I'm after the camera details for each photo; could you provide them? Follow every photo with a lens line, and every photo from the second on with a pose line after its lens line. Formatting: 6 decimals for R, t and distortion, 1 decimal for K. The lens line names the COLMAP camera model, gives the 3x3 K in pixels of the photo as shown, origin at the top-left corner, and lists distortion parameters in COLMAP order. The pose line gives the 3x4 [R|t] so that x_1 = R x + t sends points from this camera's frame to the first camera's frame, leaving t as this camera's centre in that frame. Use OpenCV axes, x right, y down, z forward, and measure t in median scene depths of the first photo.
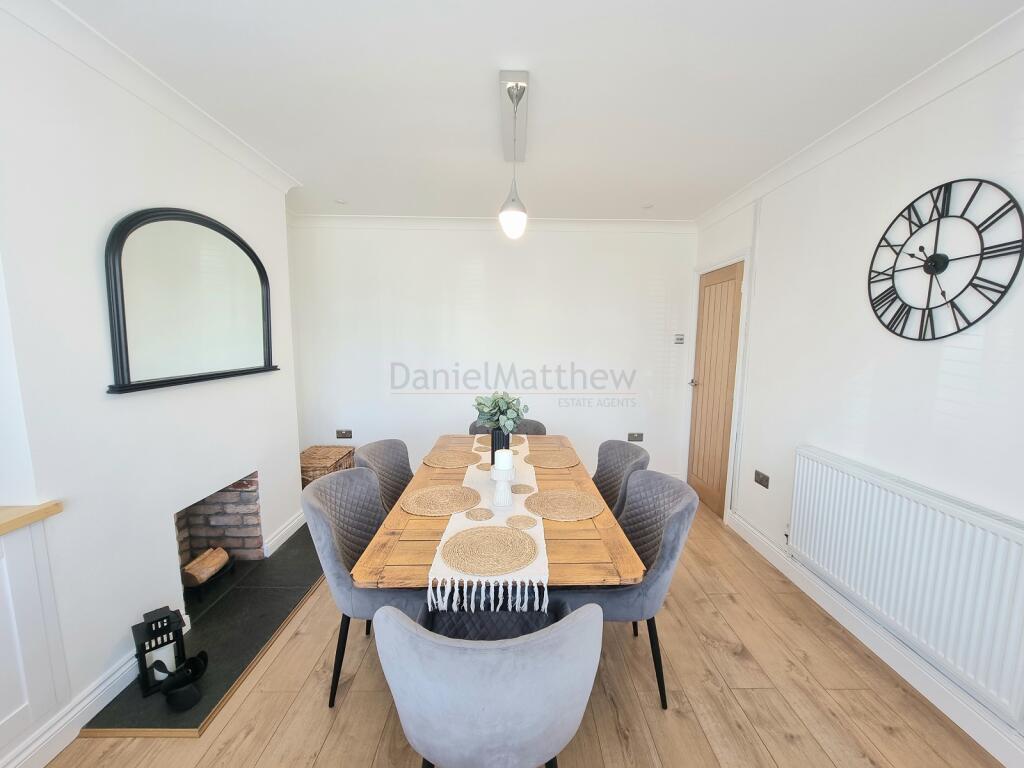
lens RADIAL K [[418.3, 0, 517.9], [0, 418.3, 387.5], [0, 0, 1]] dist [-0.007644, 0.001112]
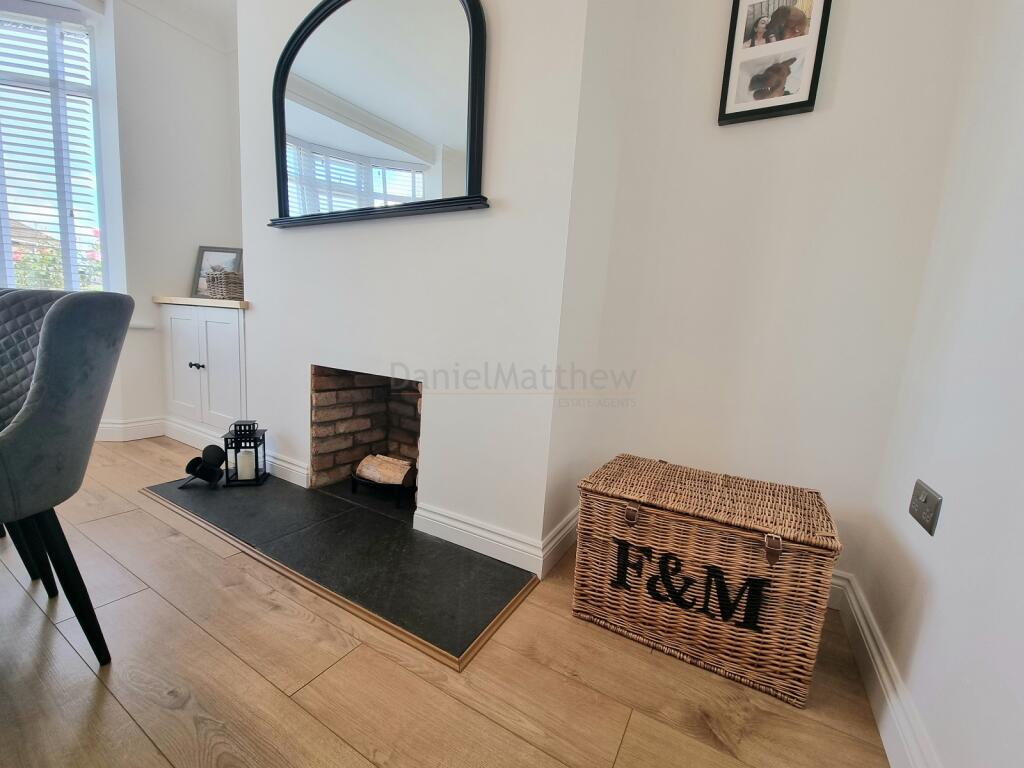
lens RADIAL K [[418.3, 0, 516.9], [0, 418.3, 383.1], [0, 0, 1]] dist [-0.007644, 0.001112]
pose [[-0.505629, 0.059735, -0.860681, -0.269413], [-0.174807, 0.969815, 0.170004, 0.112697], [0.844856, 0.236412, -0.479924, 2.072349]]
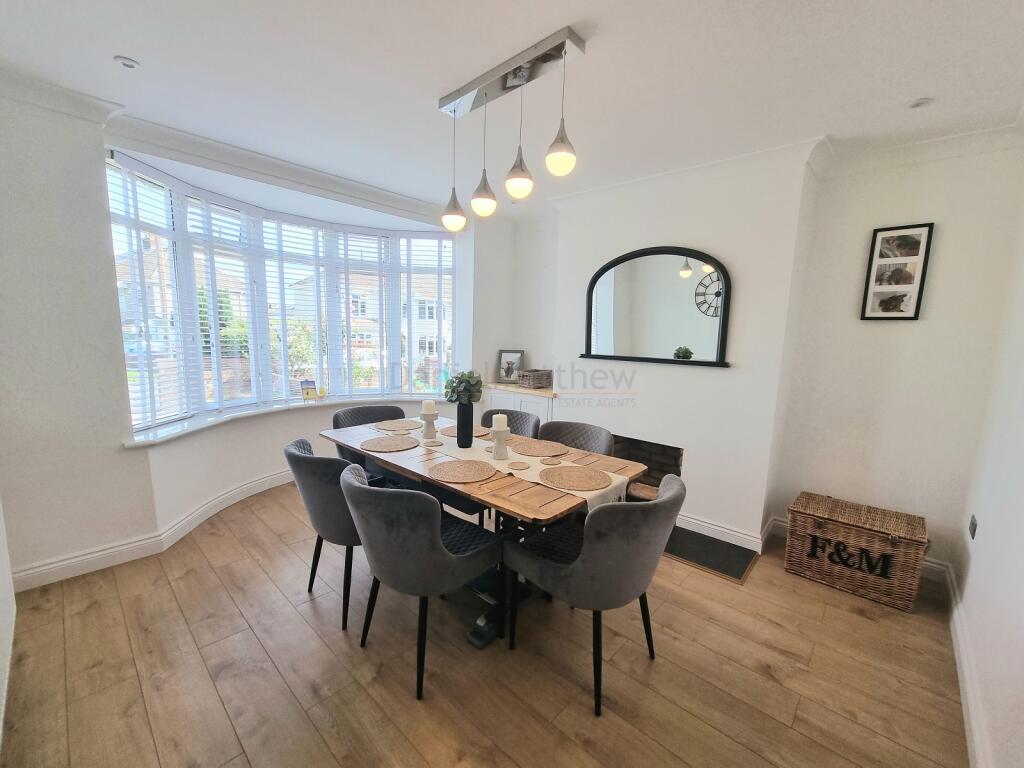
lens RADIAL K [[418.3, 0, 516.2], [0, 418.3, 385.8], [0, 0, 1]] dist [-0.007644, 0.001112]
pose [[-0.687080, 0.060796, -0.724034, 0.765555], [-0.119320, 0.973523, 0.194975, -0.207860], [0.716717, 0.220355, -0.661634, 2.054553]]
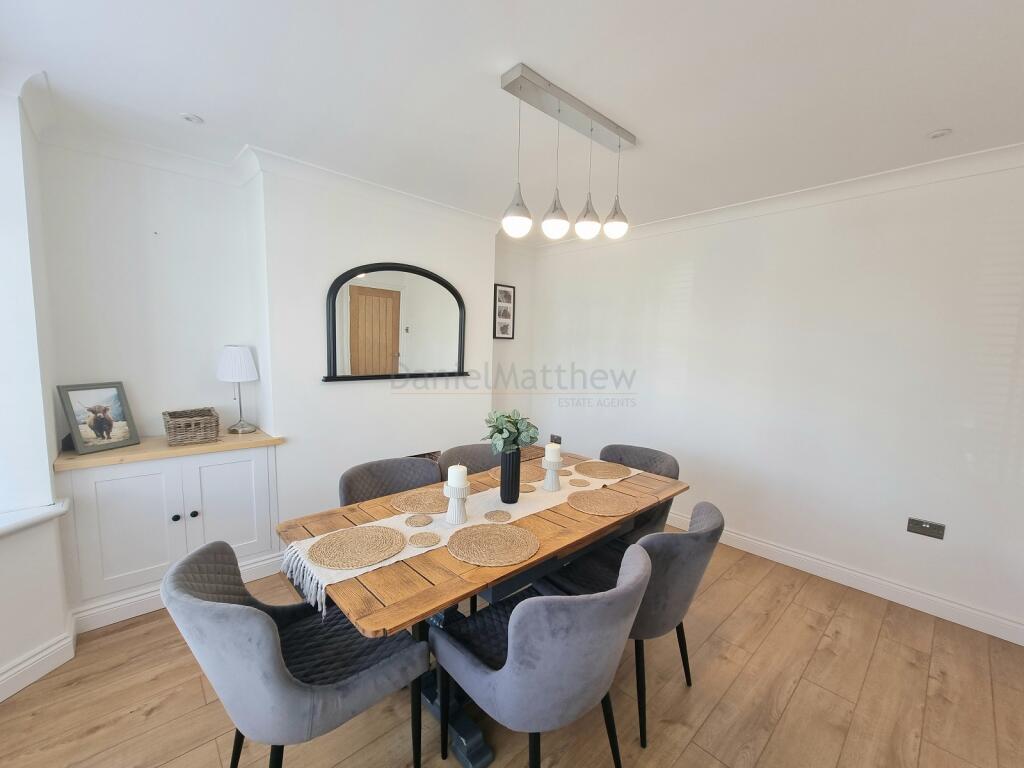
lens RADIAL K [[418.3, 0, 516.6], [0, 418.3, 389.4], [0, 0, 1]] dist [-0.007644, 0.001112]
pose [[0.668743, 0.079770, -0.739202, 0.718984], [-0.102579, 0.994619, 0.014531, -0.052776], [0.736383, 0.066110, 0.673327, 0.410092]]
